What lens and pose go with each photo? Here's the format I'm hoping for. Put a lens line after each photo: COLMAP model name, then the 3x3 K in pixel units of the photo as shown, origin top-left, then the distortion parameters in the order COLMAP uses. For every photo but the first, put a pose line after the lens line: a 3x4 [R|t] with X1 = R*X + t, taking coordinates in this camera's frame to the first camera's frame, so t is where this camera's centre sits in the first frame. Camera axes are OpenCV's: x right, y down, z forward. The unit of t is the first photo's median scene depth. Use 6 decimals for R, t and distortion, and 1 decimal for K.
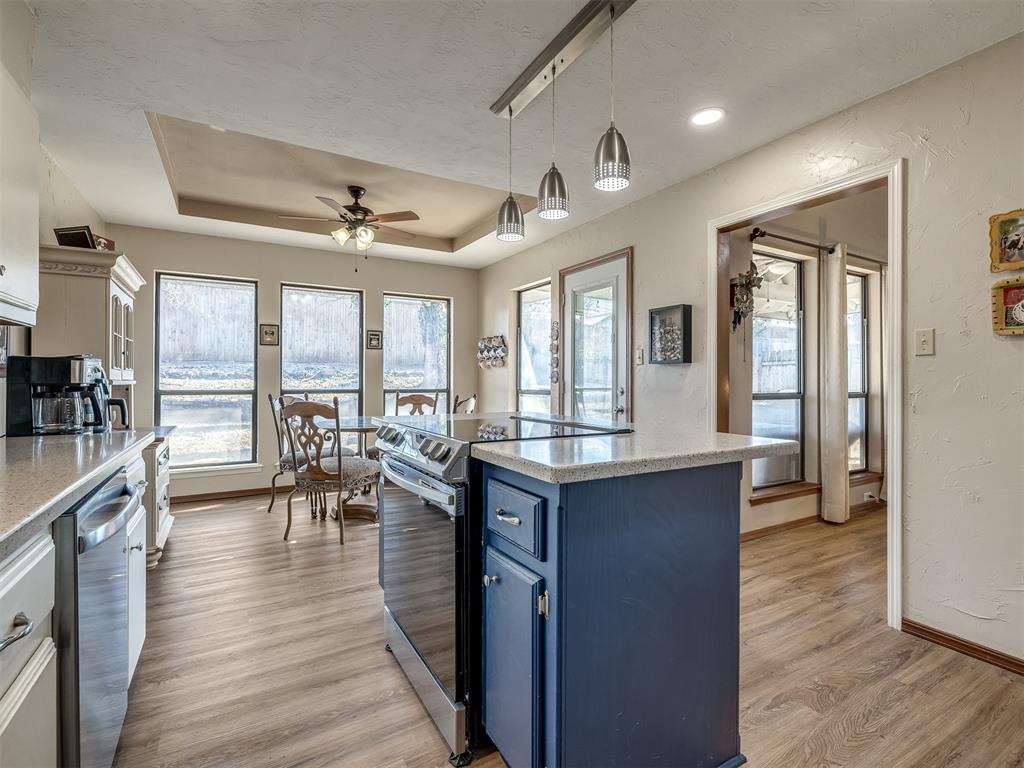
lens RADIAL K [[494.0, 0, 515.6], [0, 494.0, 379.4], [0, 0, 1]] dist [-0.000686, 0.000528]
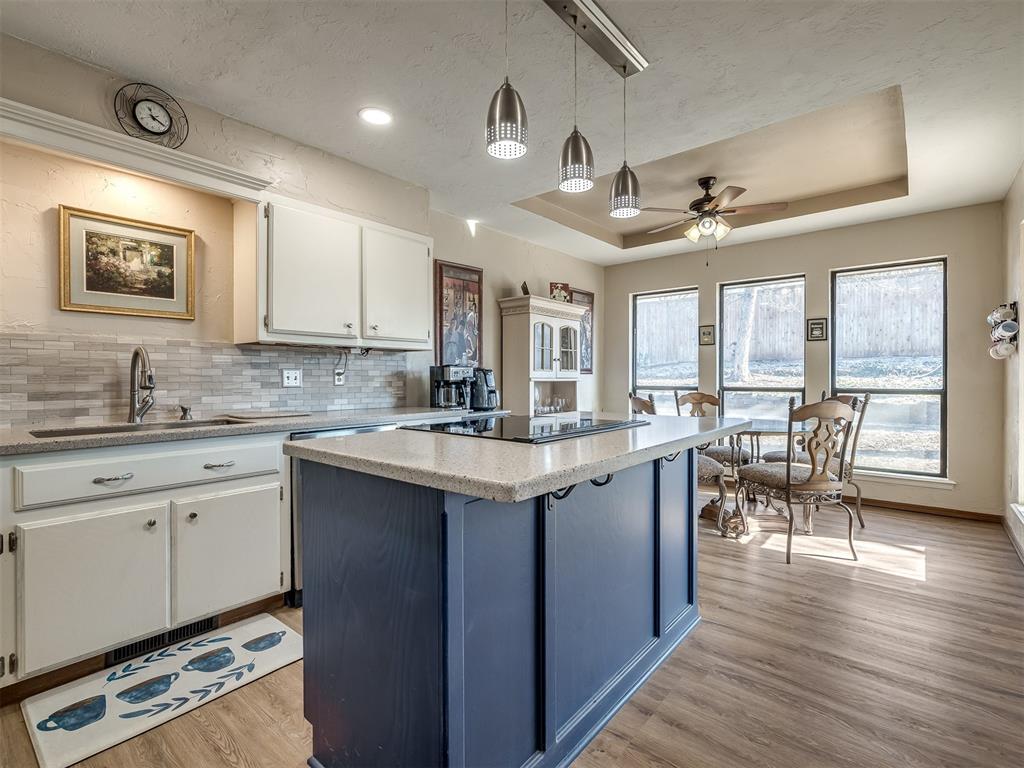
lens RADIAL K [[487.6, 0, 518.6], [0, 487.6, 377.4], [0, 0, 1]] dist [0.001055, 0.000321]
pose [[0.338294, -0.002578, -0.941037, 0.449481], [0.004223, 0.999990, -0.001222, 0.000629], [0.941031, -0.003561, 0.338301, 0.328932]]
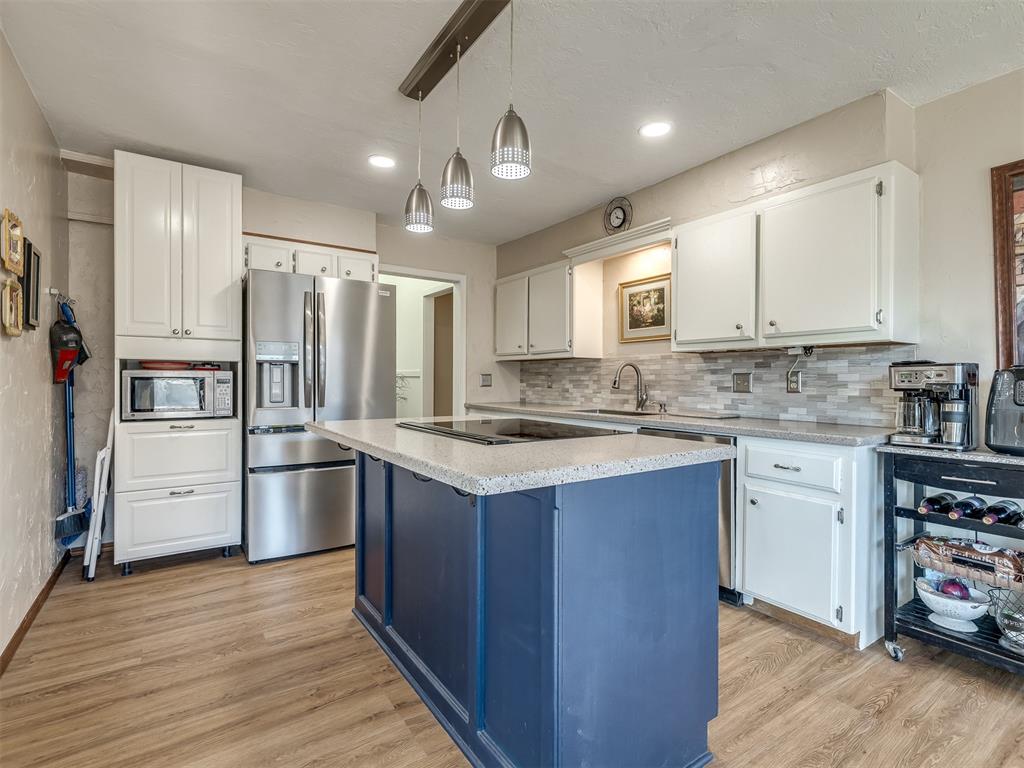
lens RADIAL K [[494.0, 0, 515.6], [0, 494.0, 379.4], [0, 0, 1]] dist [-0.000686, 0.000528]
pose [[-0.996986, -0.005738, -0.077371, 0.015232], [-0.005602, 0.999982, -0.001982, -0.002844], [0.077381, -0.001543, -0.997000, 1.036240]]
